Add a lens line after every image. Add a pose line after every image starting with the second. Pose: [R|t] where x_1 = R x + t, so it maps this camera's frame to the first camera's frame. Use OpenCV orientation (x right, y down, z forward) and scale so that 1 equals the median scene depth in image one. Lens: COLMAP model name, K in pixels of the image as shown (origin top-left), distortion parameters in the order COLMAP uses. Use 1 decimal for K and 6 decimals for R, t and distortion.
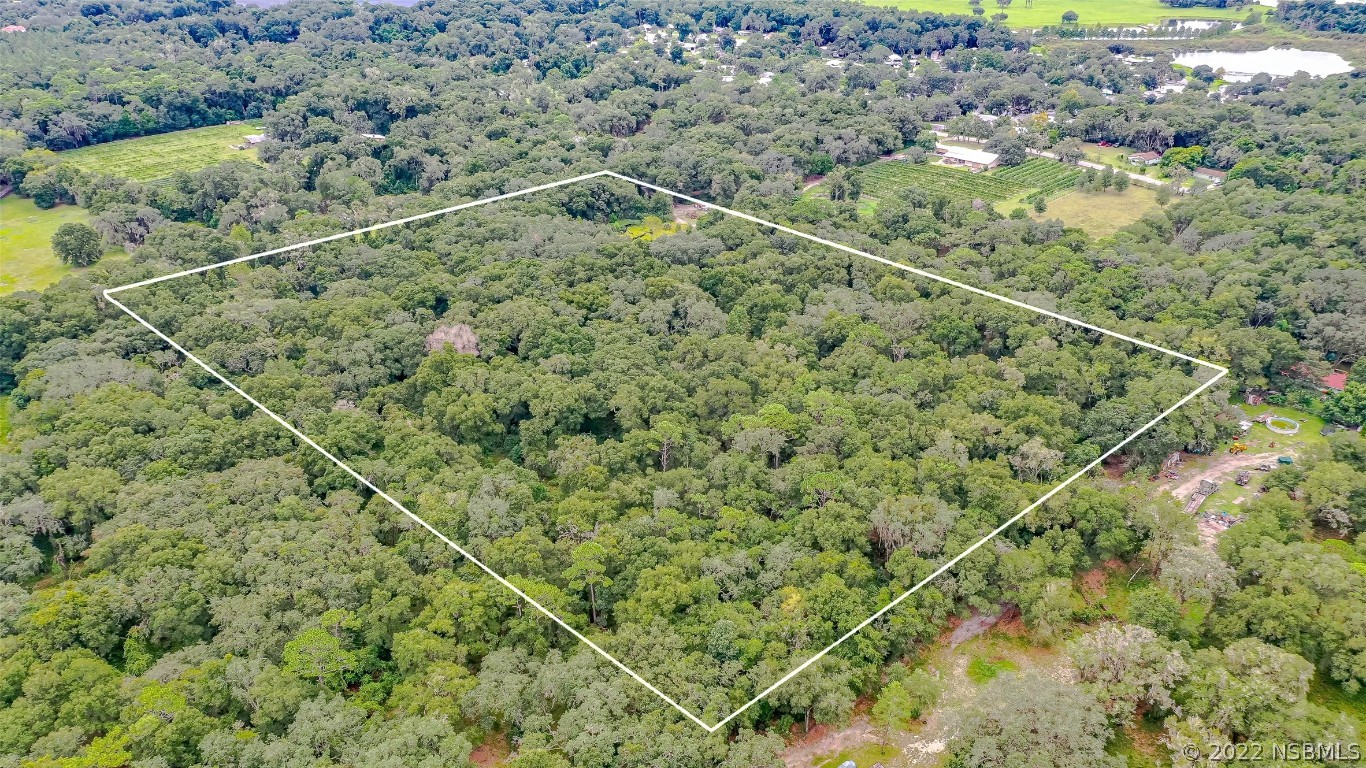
lens RADIAL K [[1127.0, 0, 683.0], [0, 1127.0, 384.0], [0, 0, 1]] dist [0.001973, 0.086447]
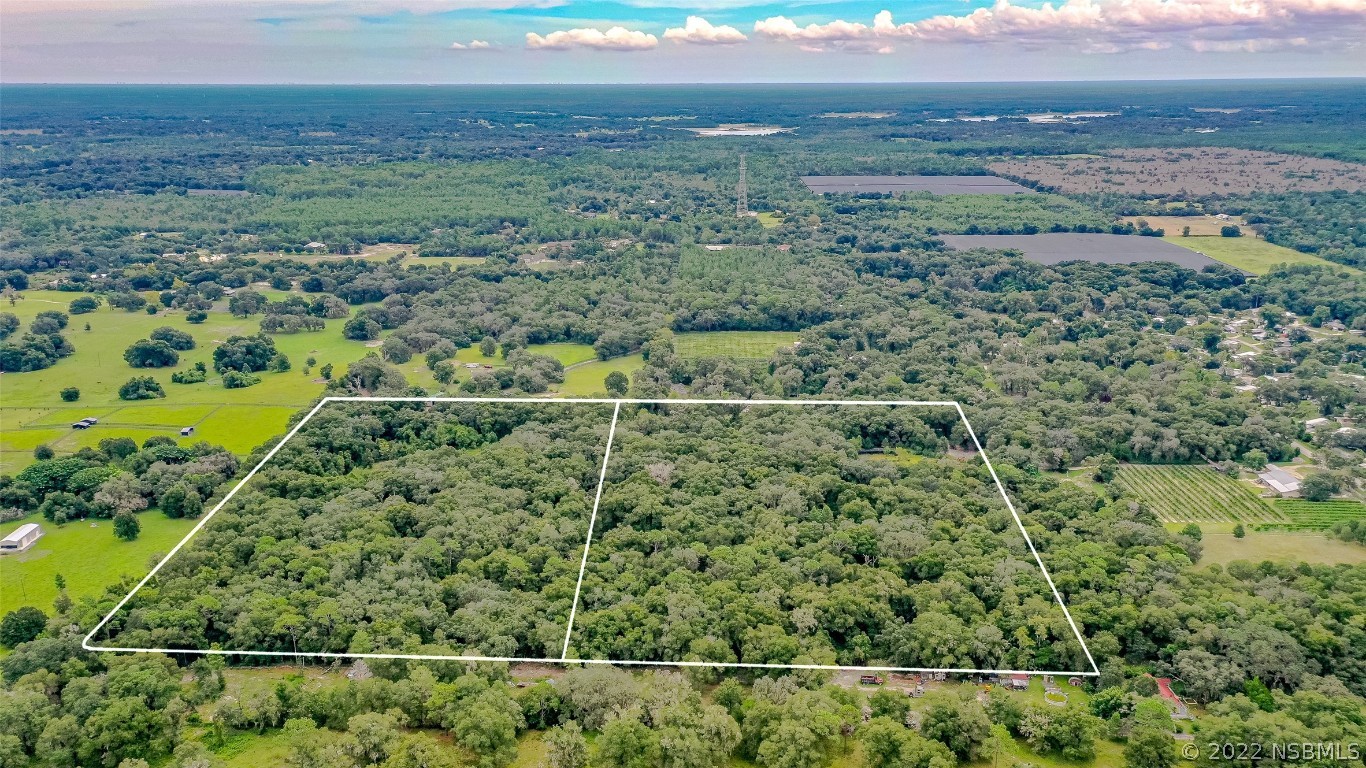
lens RADIAL K [[1159.5, 0, 629.9], [0, 1159.5, 386.4], [0, 0, 1]] dist [0.005273, 0.062769]
pose [[0.666695, 0.206323, -0.716204, 0.580206], [-0.325058, 0.945209, -0.030293, -0.052909], [0.670712, 0.253004, 0.697233, -0.180044]]
